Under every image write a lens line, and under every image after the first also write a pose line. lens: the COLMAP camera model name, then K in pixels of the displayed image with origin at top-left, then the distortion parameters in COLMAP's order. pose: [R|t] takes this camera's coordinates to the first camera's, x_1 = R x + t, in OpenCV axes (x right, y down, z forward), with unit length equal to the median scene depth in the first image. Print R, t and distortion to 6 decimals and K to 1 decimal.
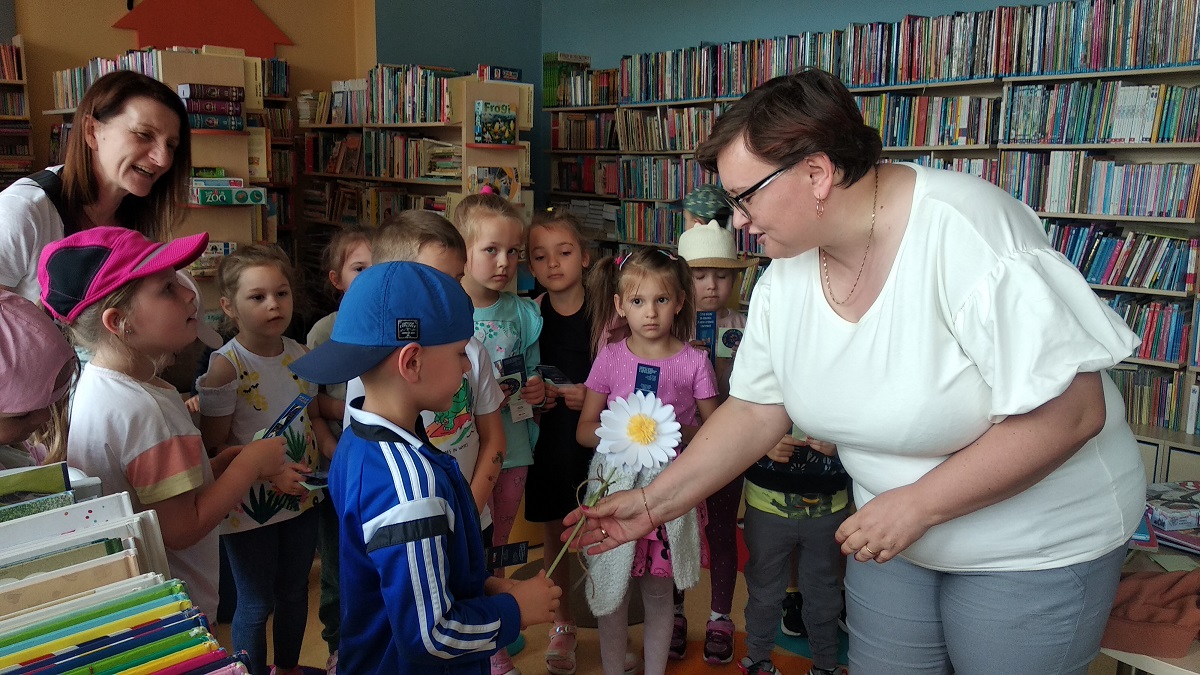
lens RADIAL K [[951.2, 0, 600.0], [0, 951.2, 337.5], [0, 0, 1]] dist [0.076811, -0.104112]
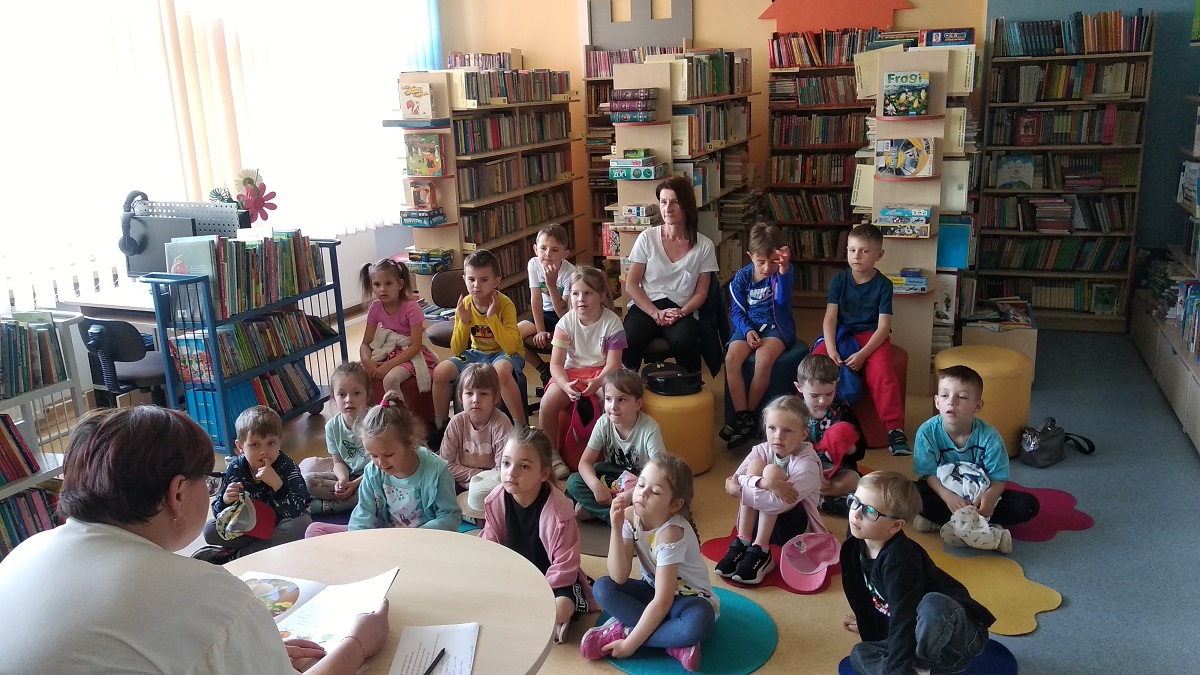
lens RADIAL K [[929.1, 0, 606.3], [0, 929.1, 358.3], [0, 0, 1]] dist [0.078320, -0.106013]
pose [[0.490513, 0.202416, -0.847599, 0.673022], [-0.106532, 0.979282, 0.172212, -0.101766], [0.864898, 0.005824, 0.501915, 0.282699]]
